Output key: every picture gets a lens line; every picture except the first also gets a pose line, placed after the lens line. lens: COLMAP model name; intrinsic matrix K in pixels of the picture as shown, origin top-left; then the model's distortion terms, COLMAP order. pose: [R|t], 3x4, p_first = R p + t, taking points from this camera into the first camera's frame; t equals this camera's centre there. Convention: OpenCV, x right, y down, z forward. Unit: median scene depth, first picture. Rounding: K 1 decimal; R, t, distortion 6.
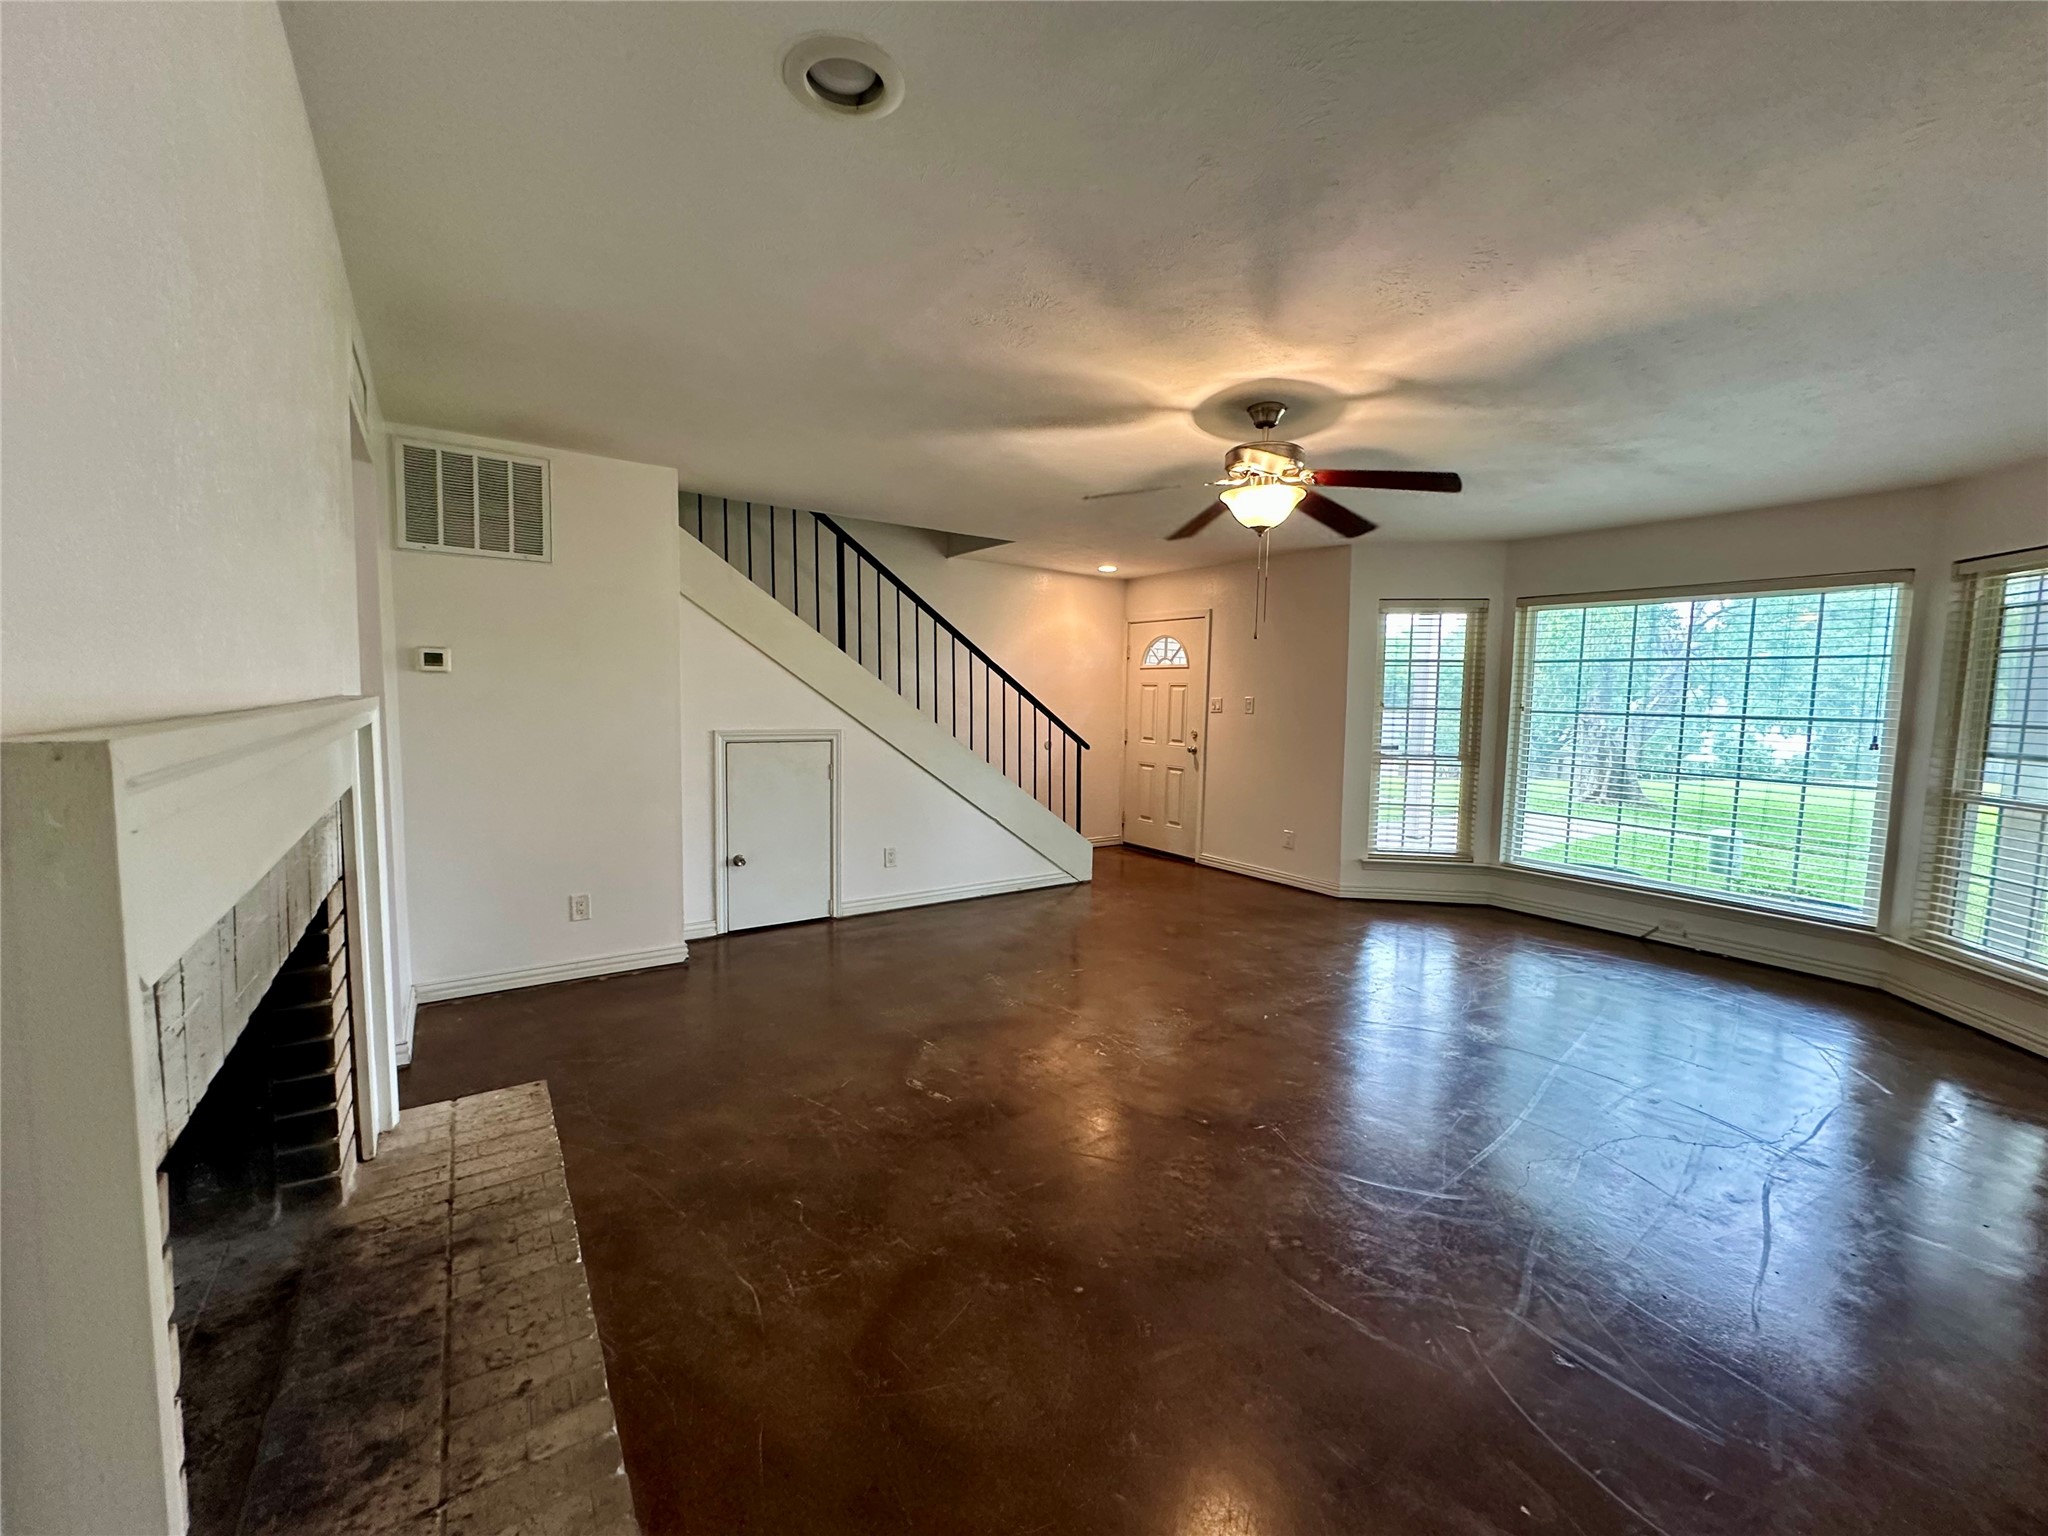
lens RADIAL K [[819.4, 0, 1017.1], [0, 819.4, 773.8], [0, 0, 1]] dist [0.000164, 0.000036]
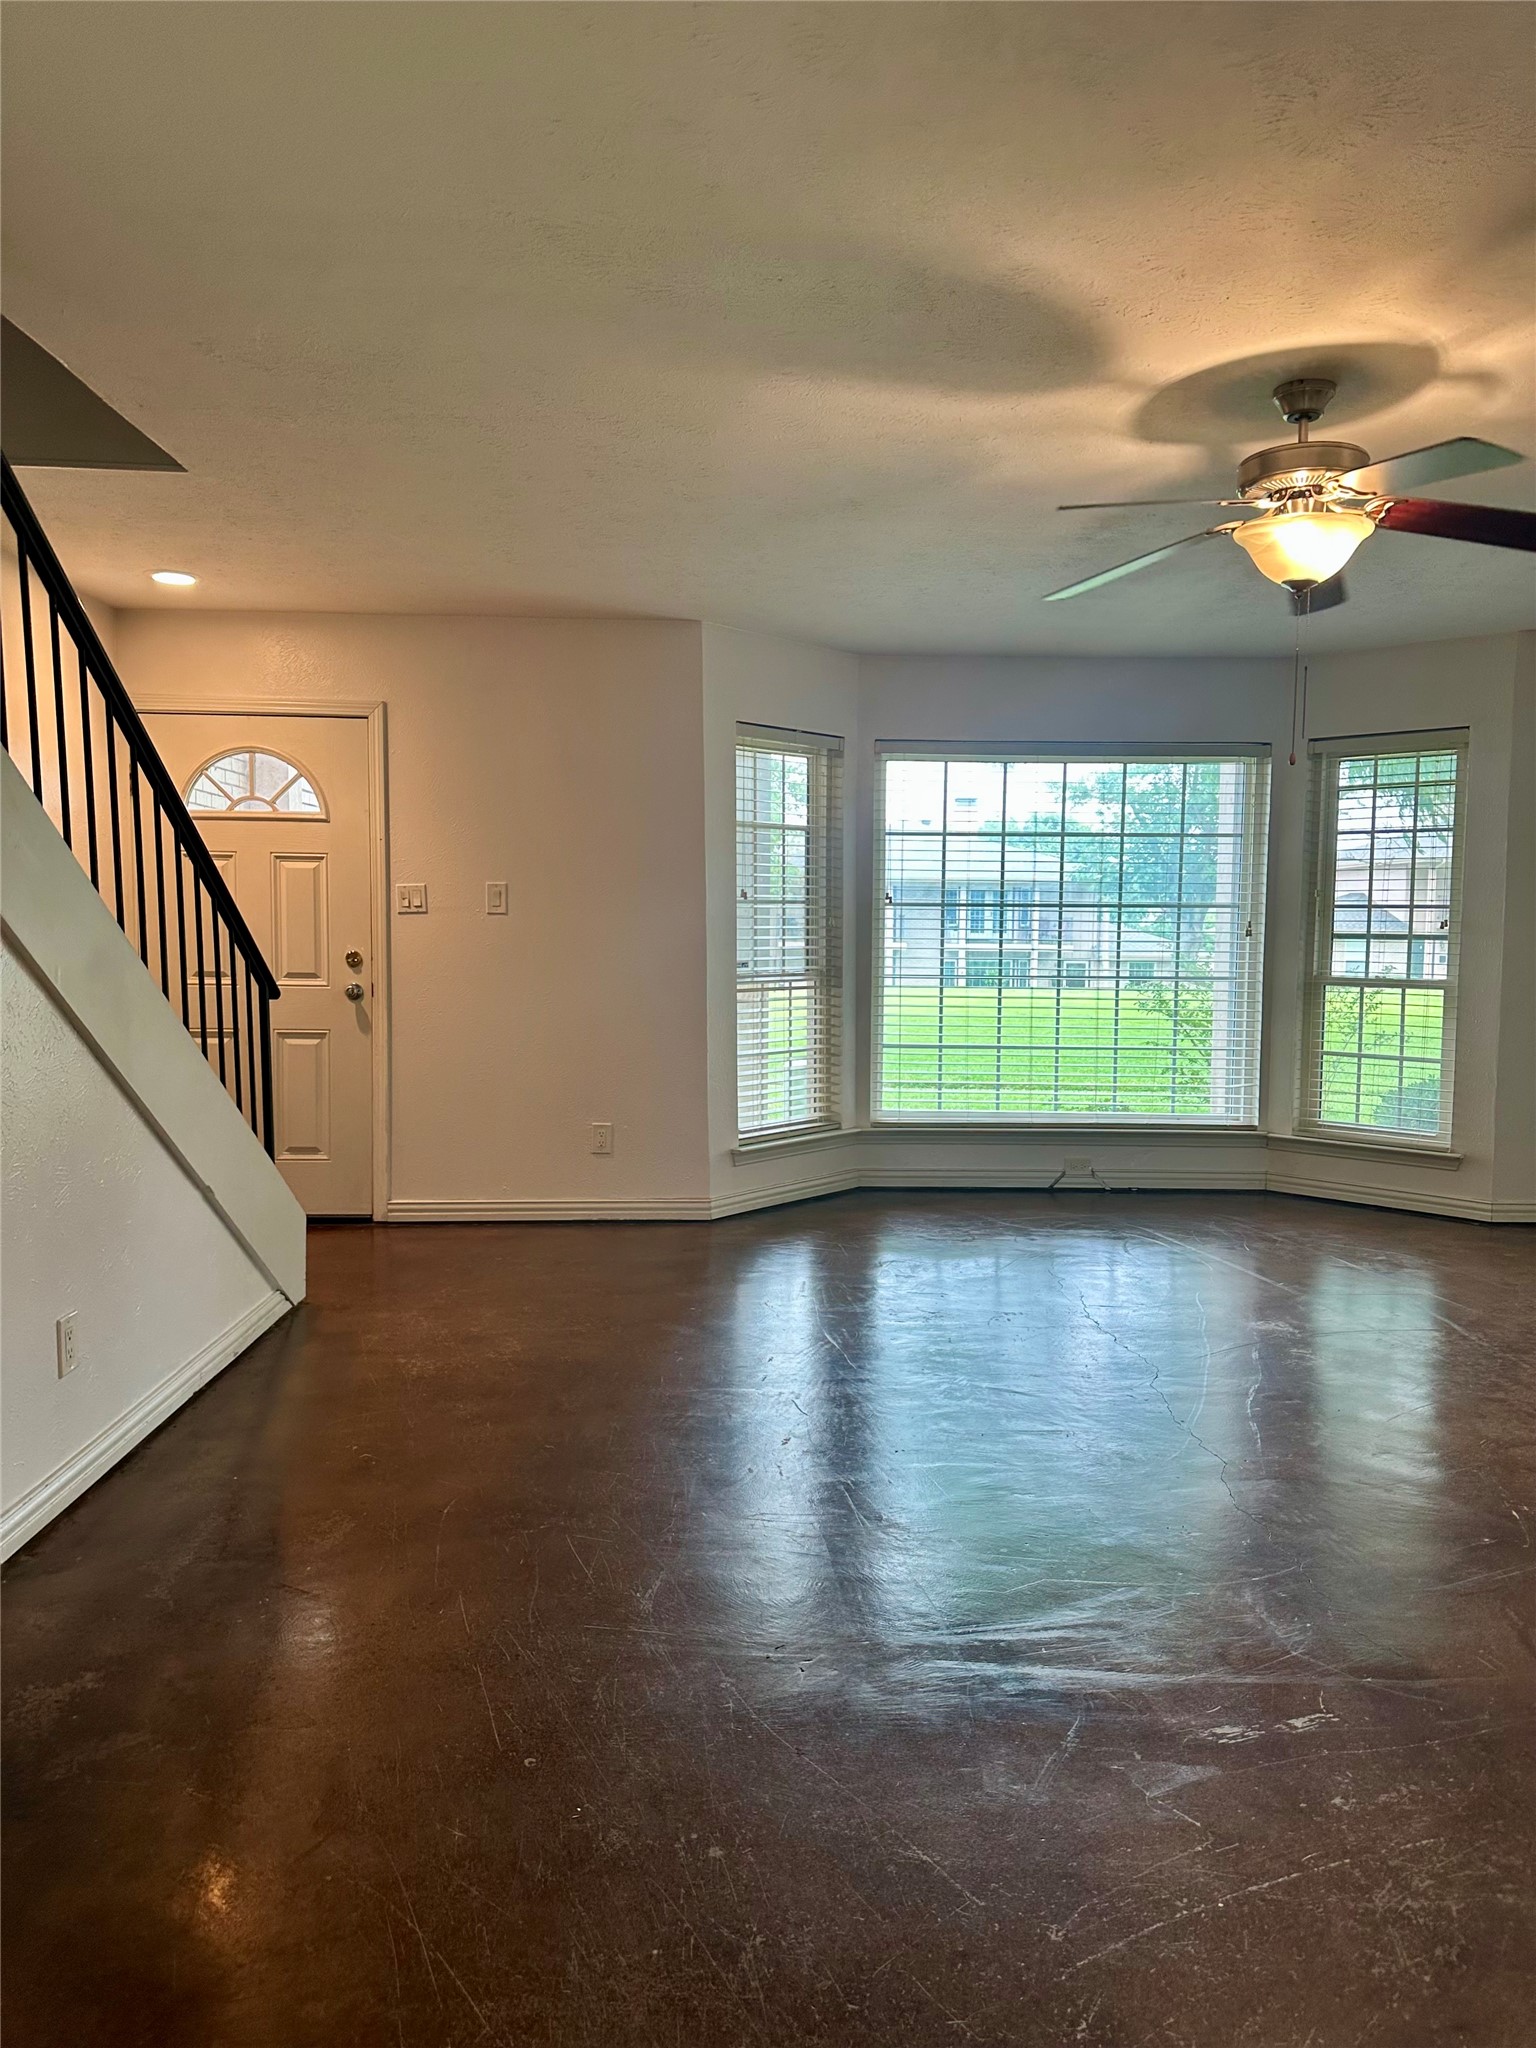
lens RADIAL K [[1444.8, 0, 768.7], [0, 1444.8, 1047.8], [0, 0, 1]] dist [0.134114, -0.196076]
pose [[0.532965, -0.087289, 0.841623, -0.476930], [0.084442, 0.995186, 0.049742, -0.023077], [-0.841913, 0.044558, 0.537771, 0.413086]]
